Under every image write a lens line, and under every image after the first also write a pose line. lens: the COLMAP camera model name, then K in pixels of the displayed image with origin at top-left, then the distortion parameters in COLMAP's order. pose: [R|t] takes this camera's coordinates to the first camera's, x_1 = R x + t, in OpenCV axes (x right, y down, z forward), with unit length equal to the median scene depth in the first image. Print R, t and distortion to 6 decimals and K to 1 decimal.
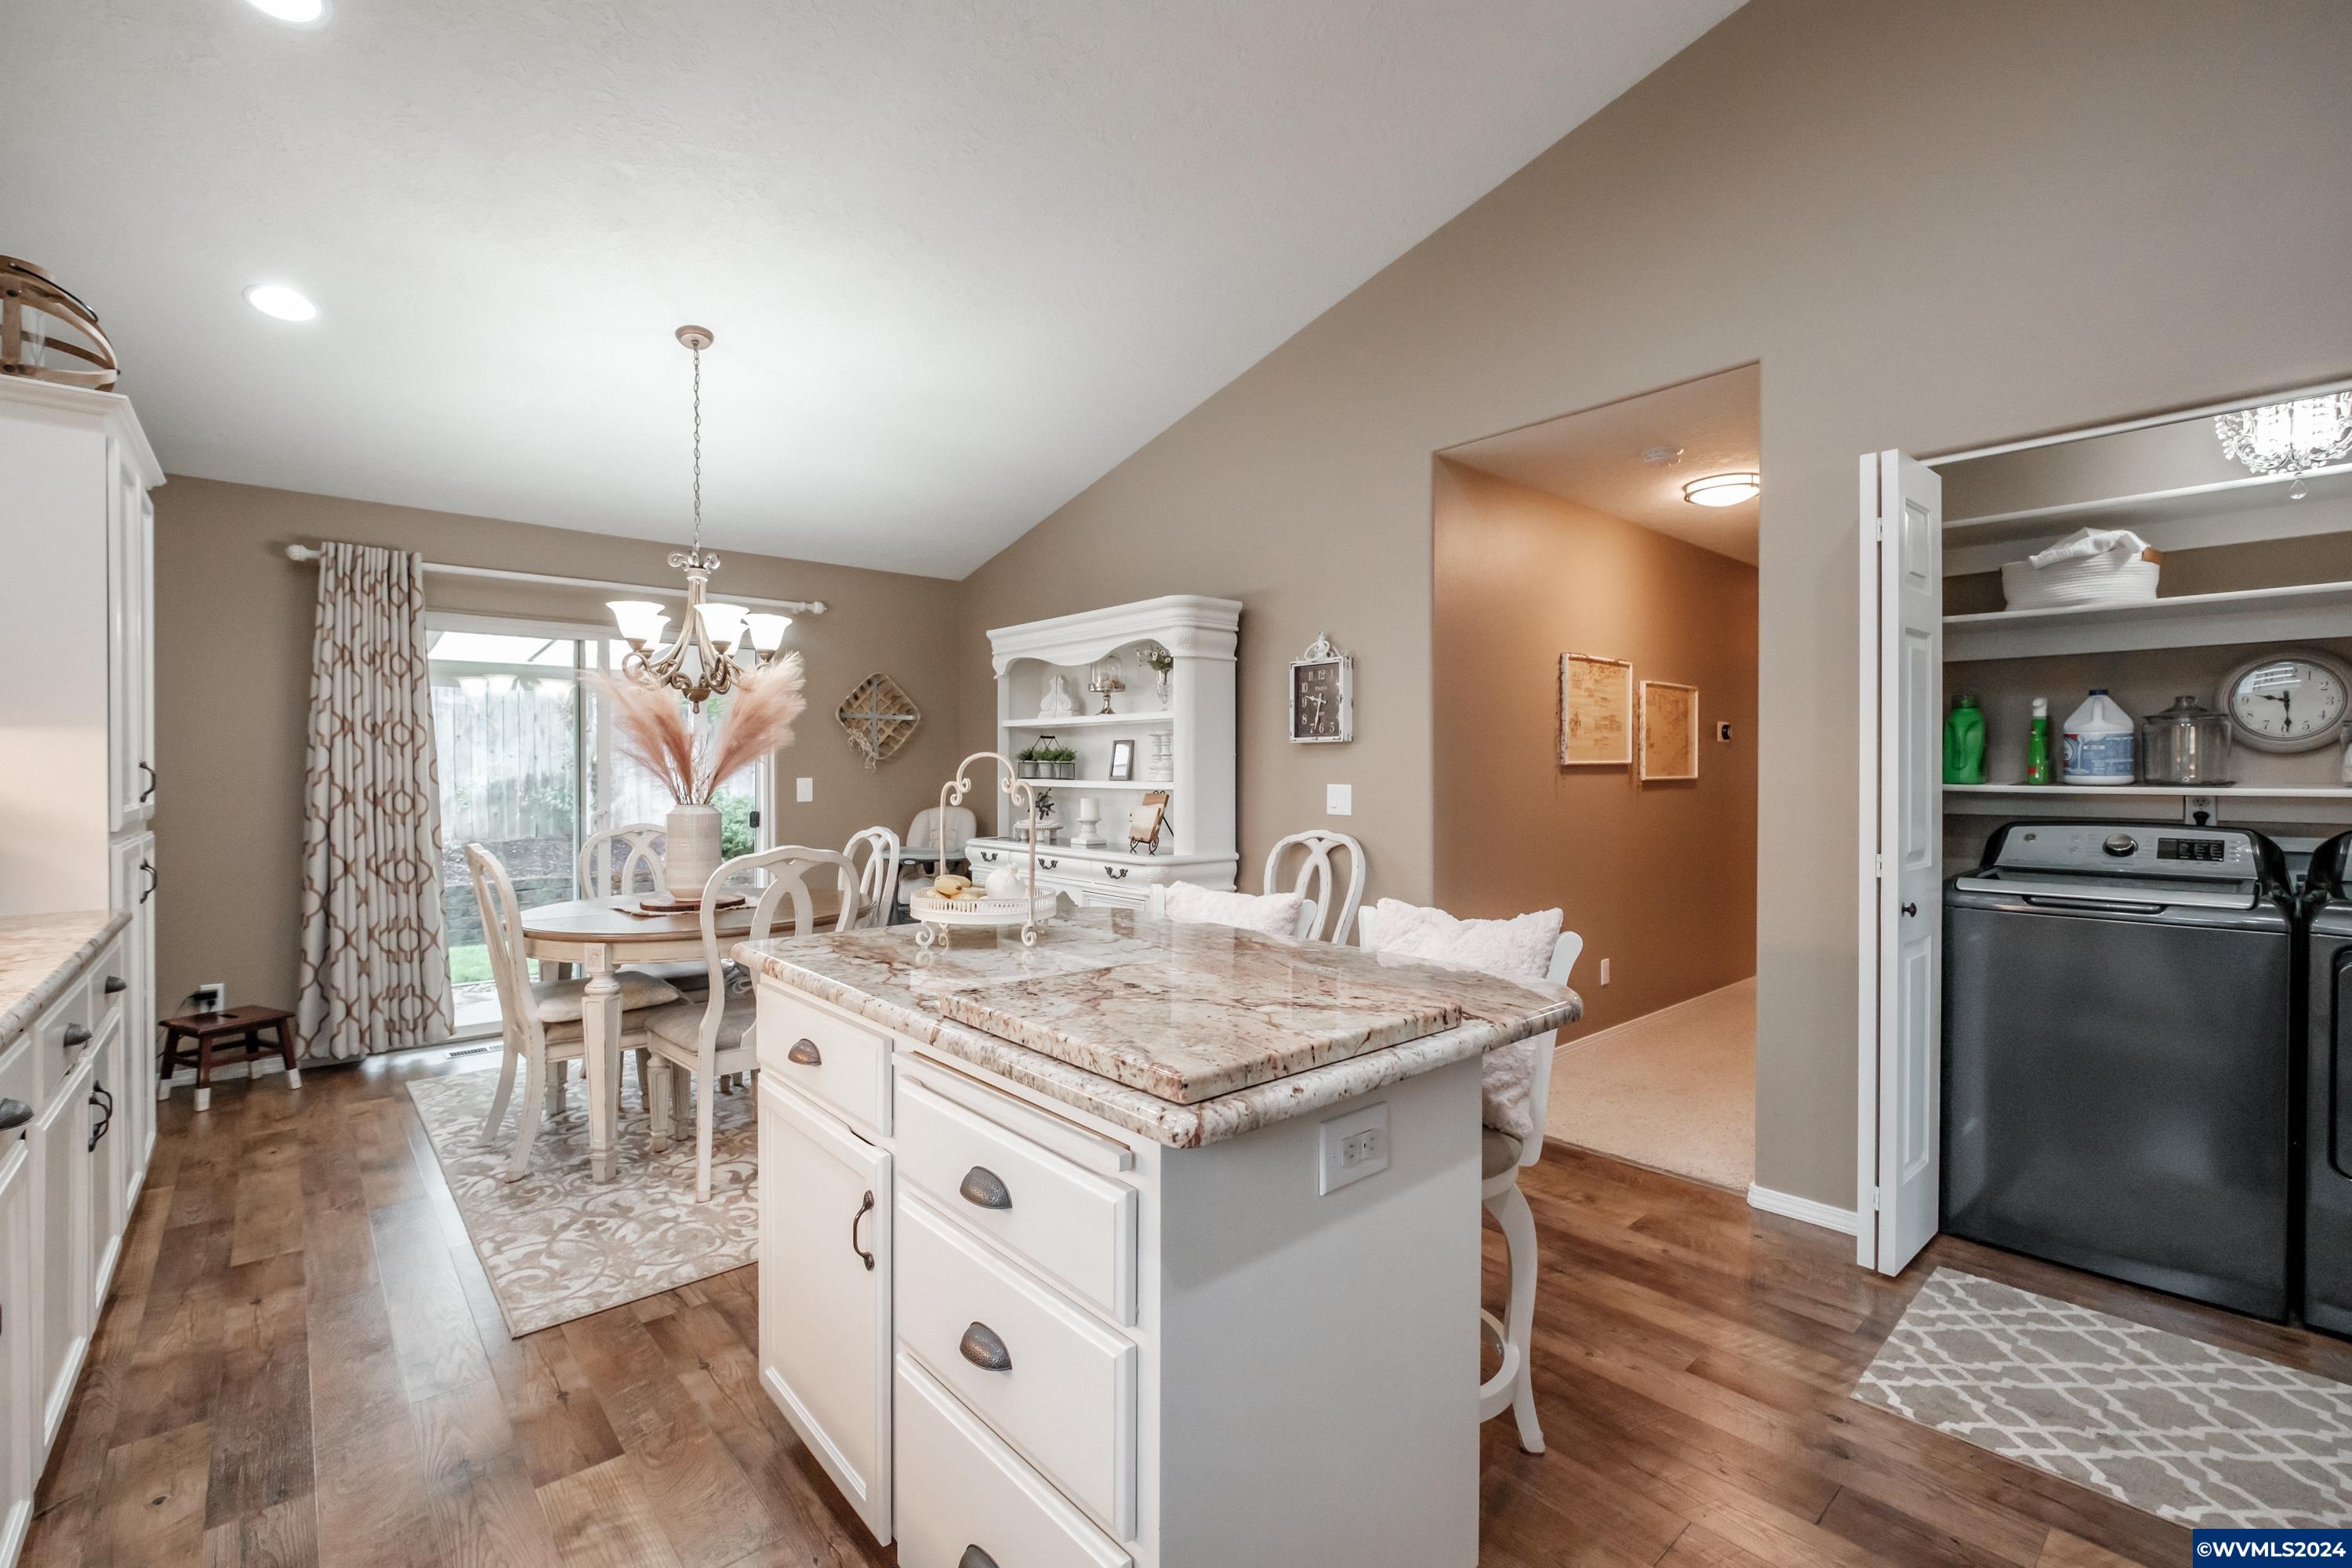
lens RADIAL K [[966.6, 0, 1155.9], [0, 966.6, 828.0], [0, 0, 1]] dist [-0.016289, -0.000030]
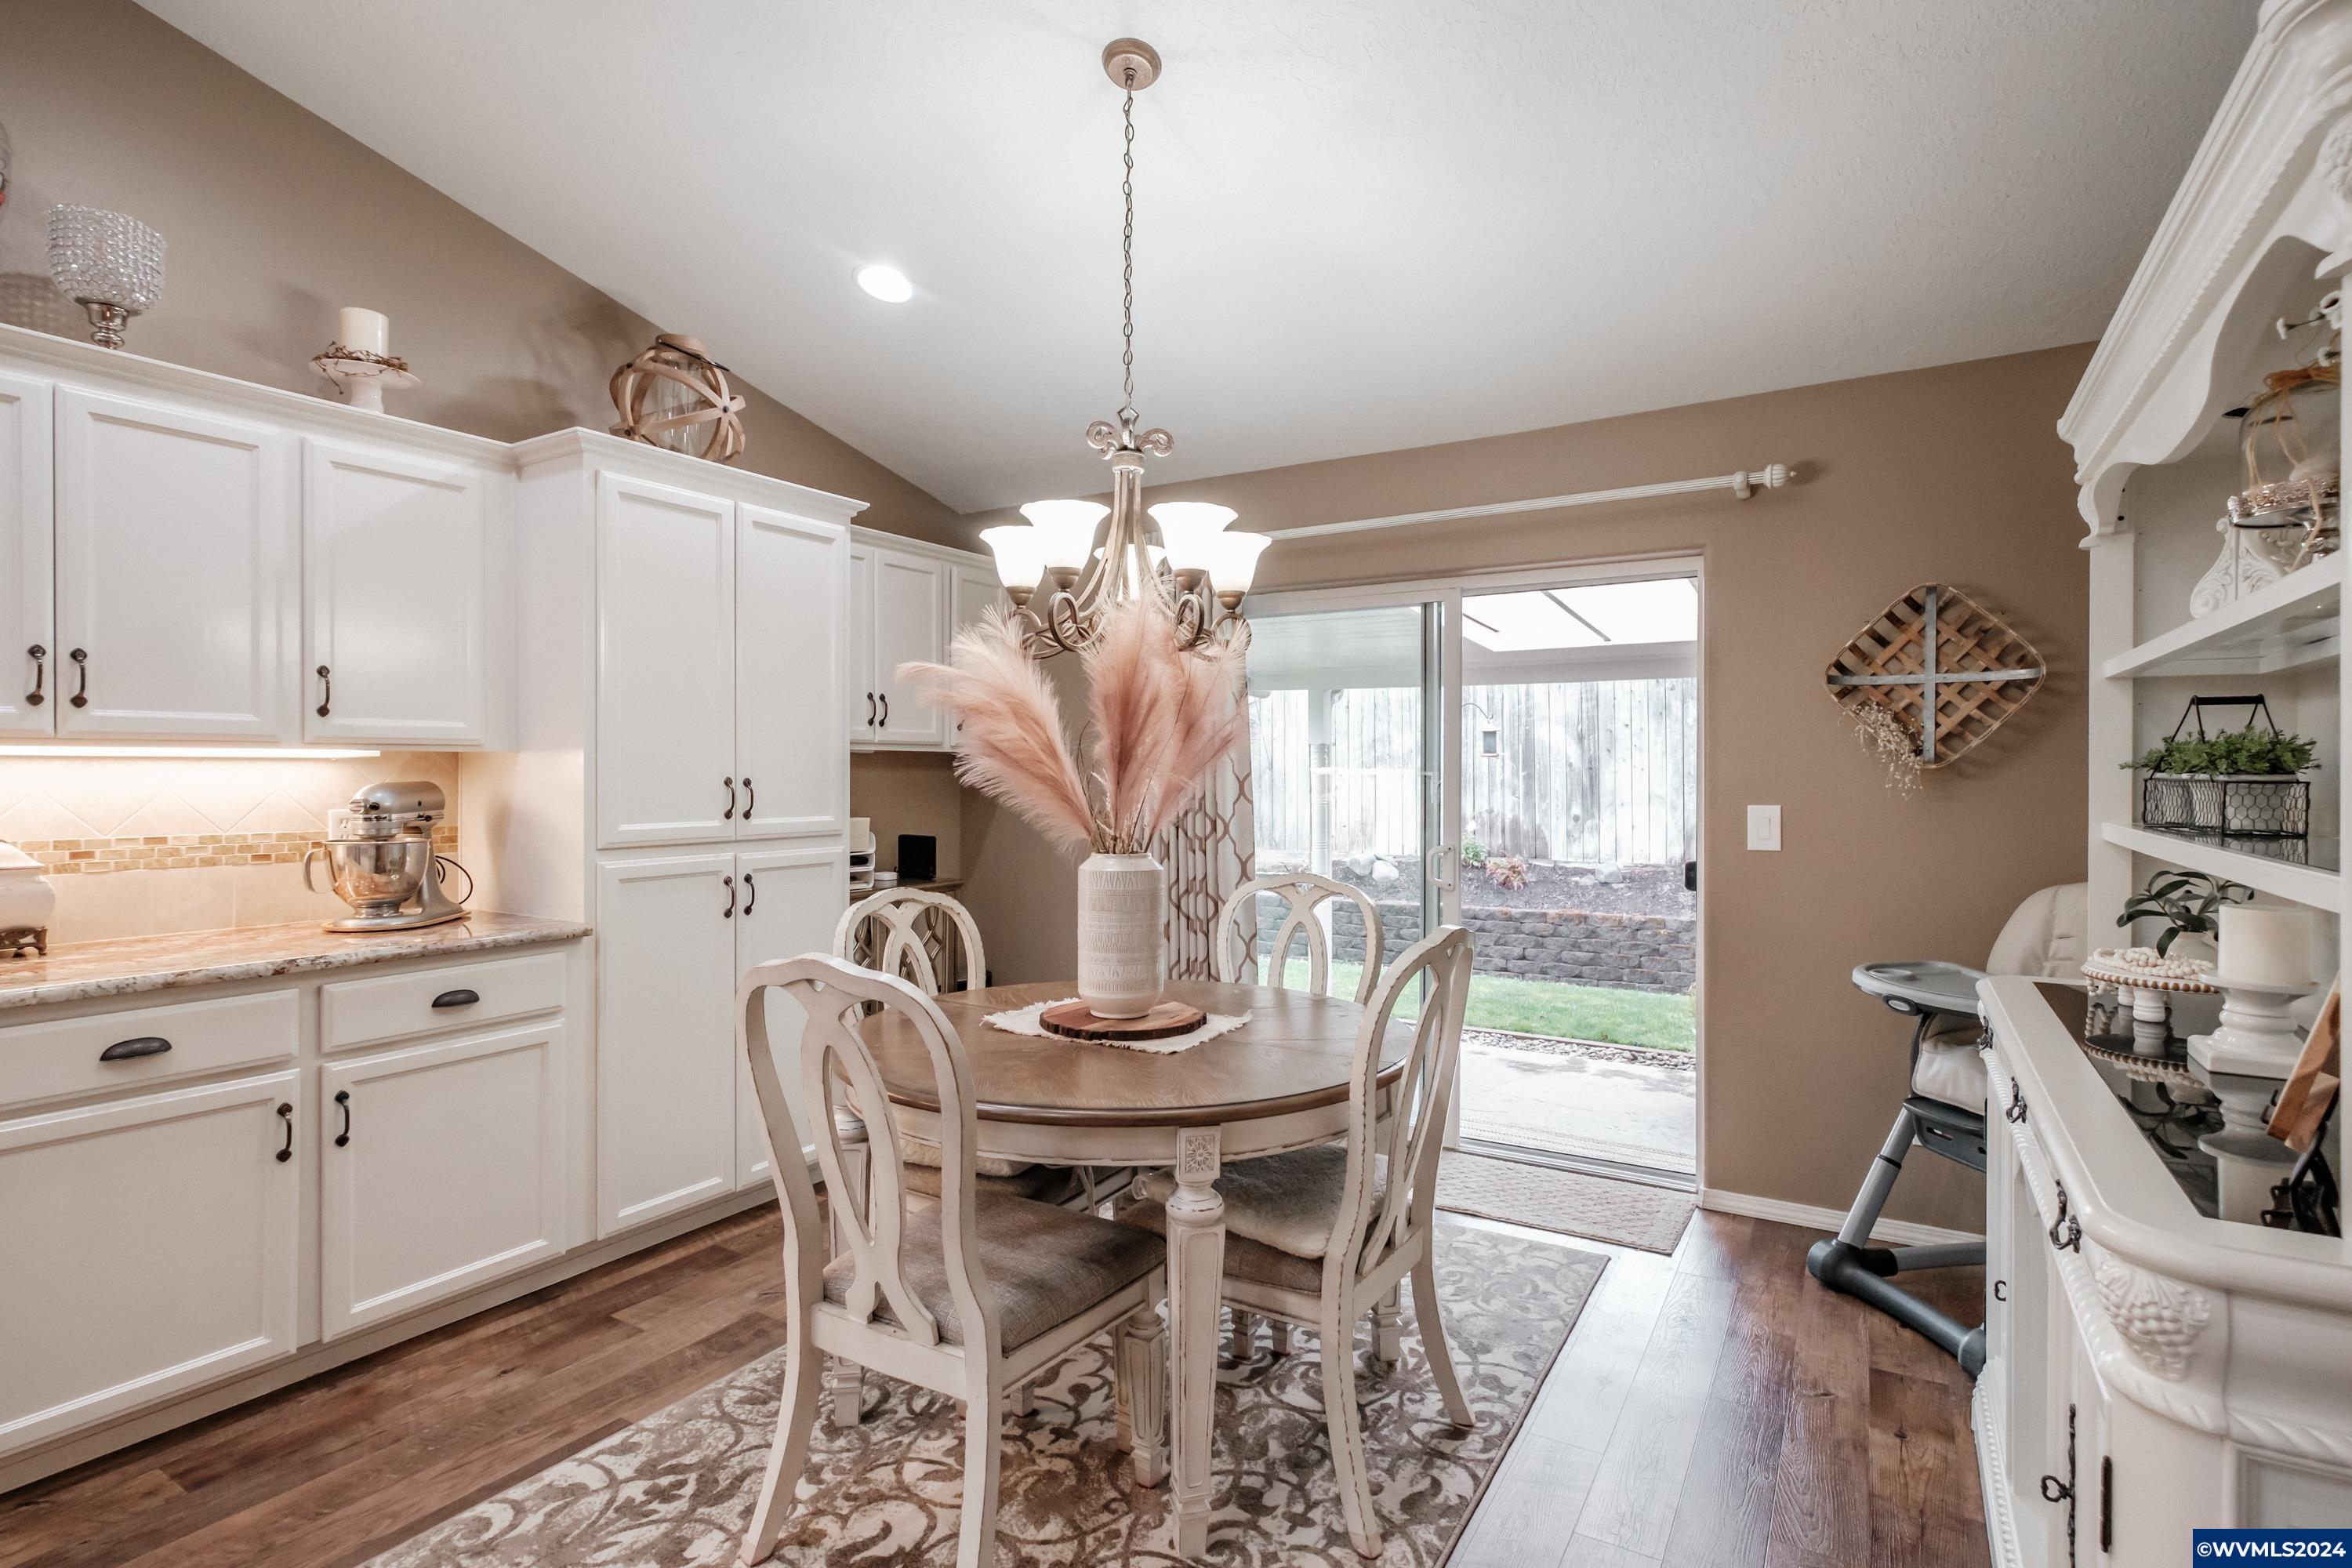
lens RADIAL K [[1148.9, 0, 1169.8], [0, 1148.9, 781.9], [0, 0, 1]] dist [0.000303, 0.000930]
pose [[0.314182, 0.007040, -0.949337, 0.166568], [-0.057678, 0.998267, -0.011686, -0.051815], [0.947609, 0.058428, 0.314044, 0.660864]]
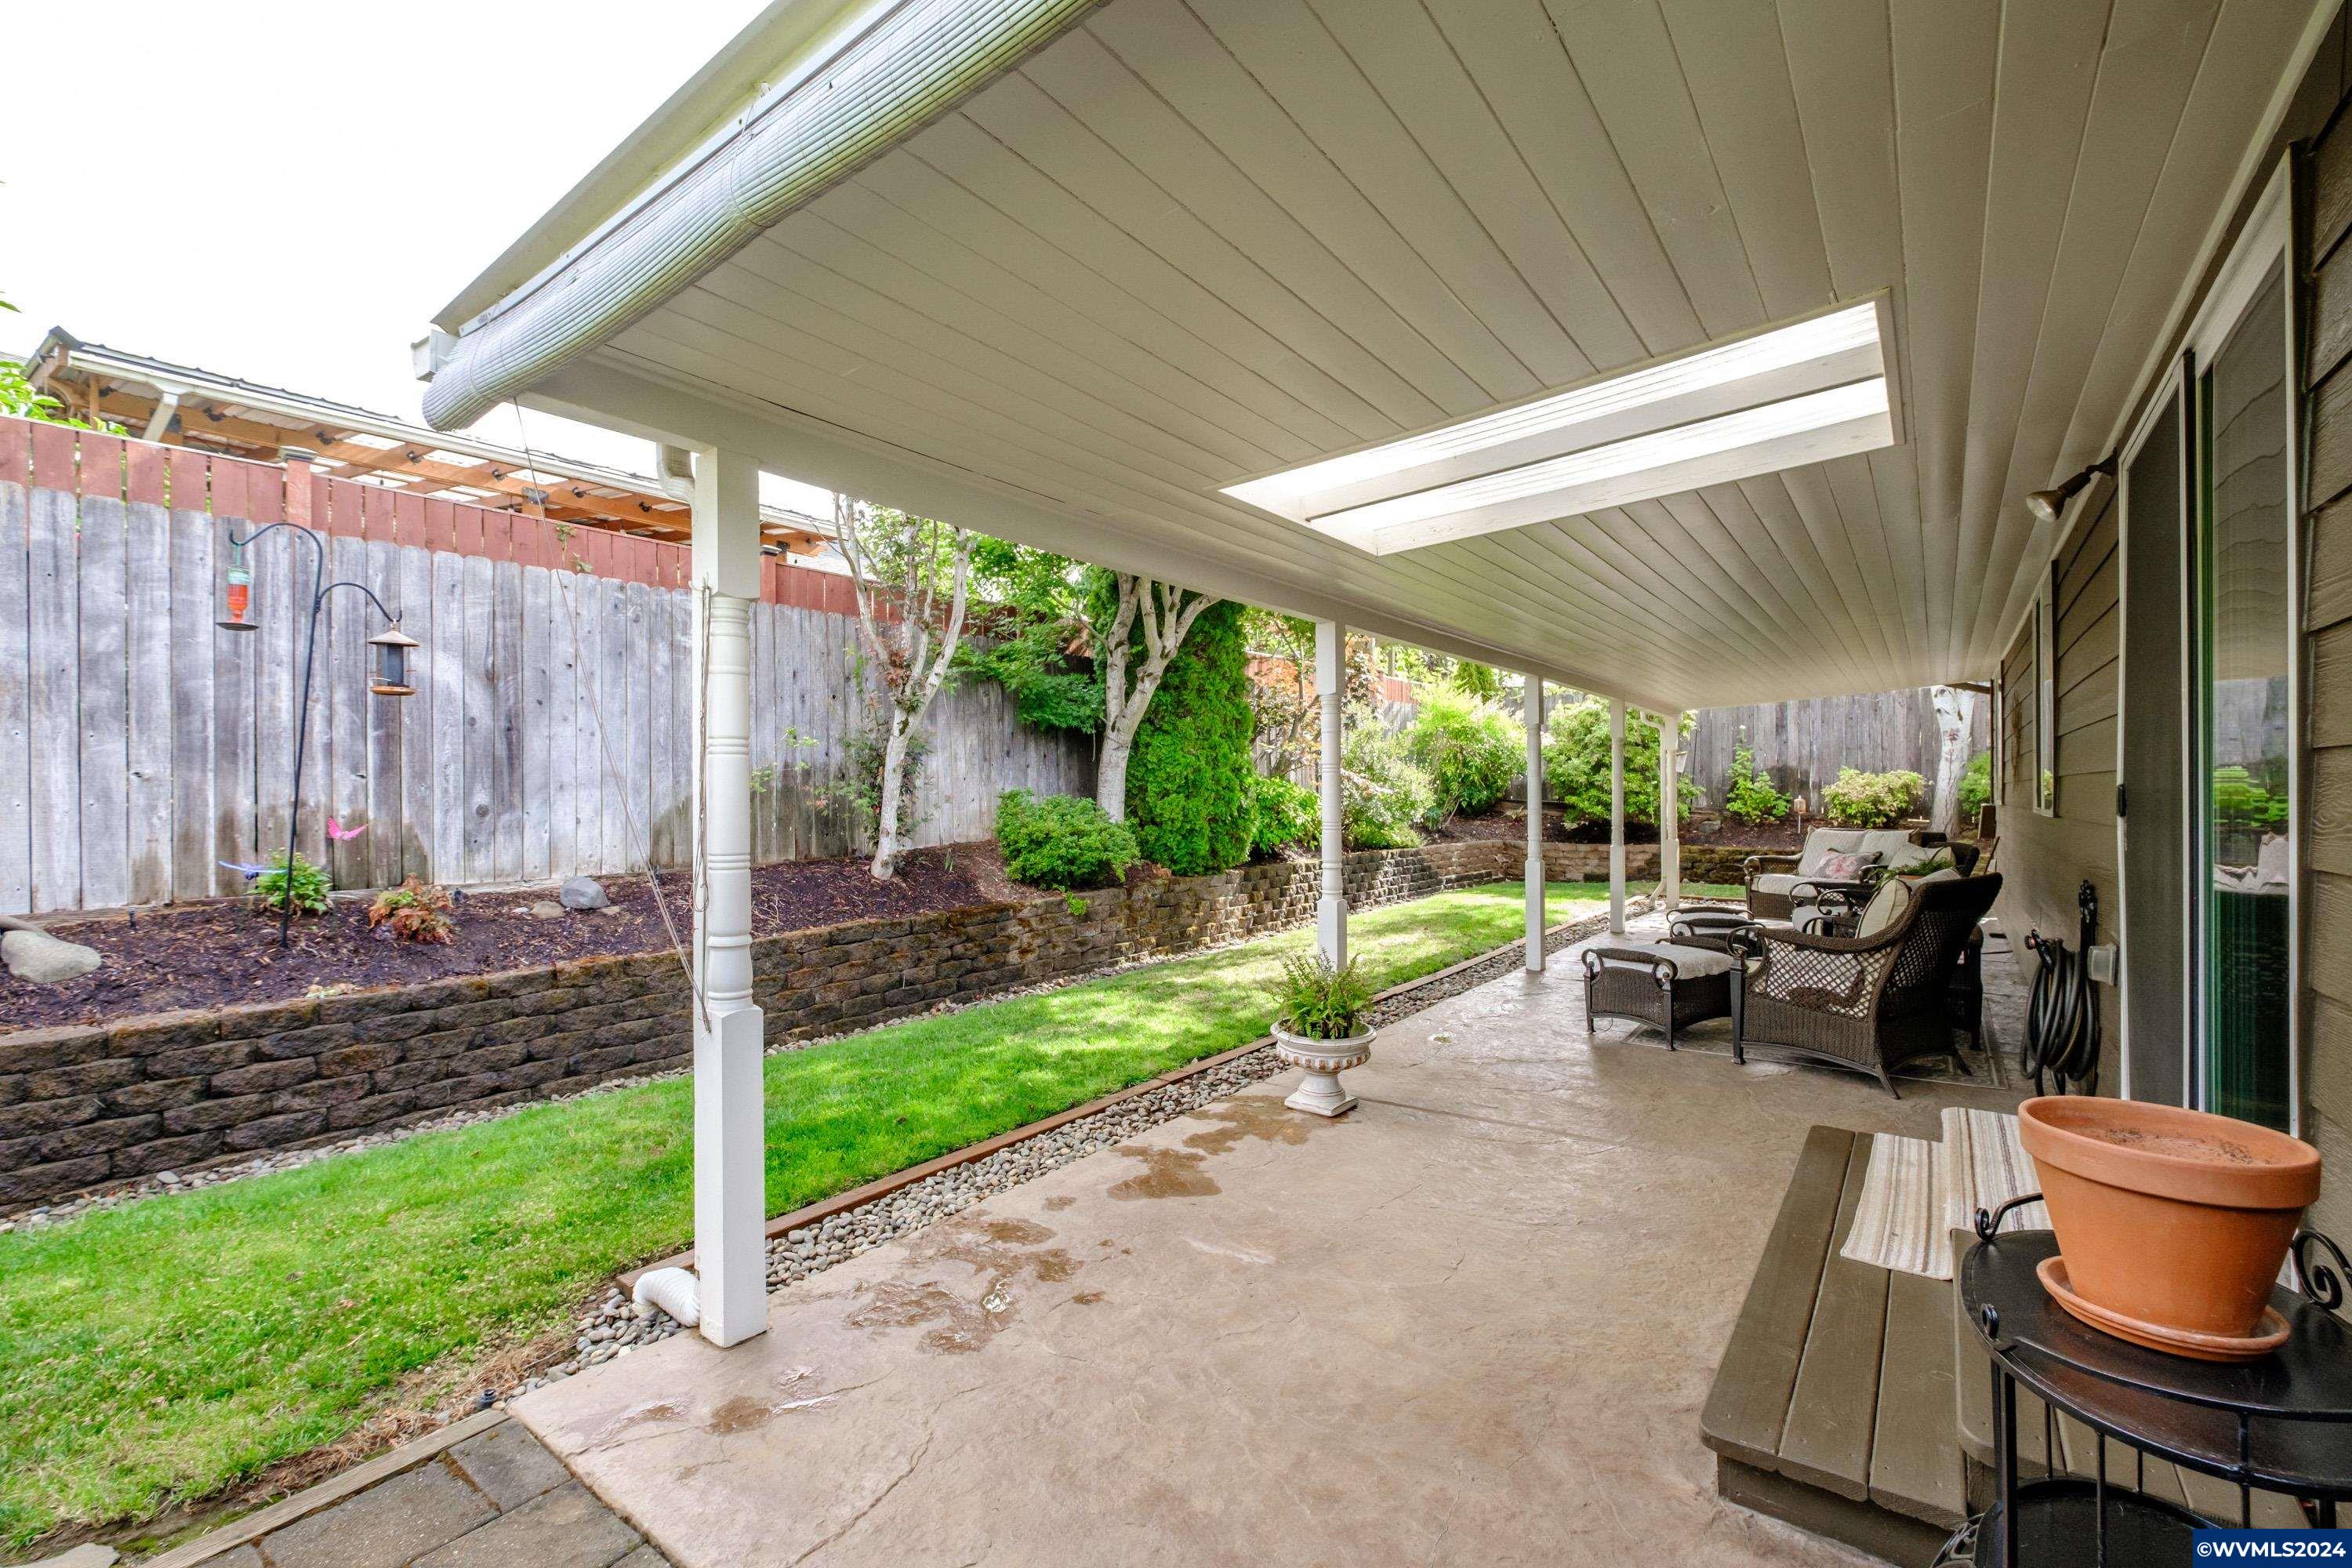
lens RADIAL K [[1032.1, 0, 1174.9], [0, 1032.1, 794.0], [0, 0, 1]] dist [-0.001786, -0.000360]
pose [[0.972563, -0.002490, 0.232626, -1.462432], [0.015662, 0.998375, -0.054790, 0.016264], [-0.232112, 0.056930, 0.971022, 0.780277]]
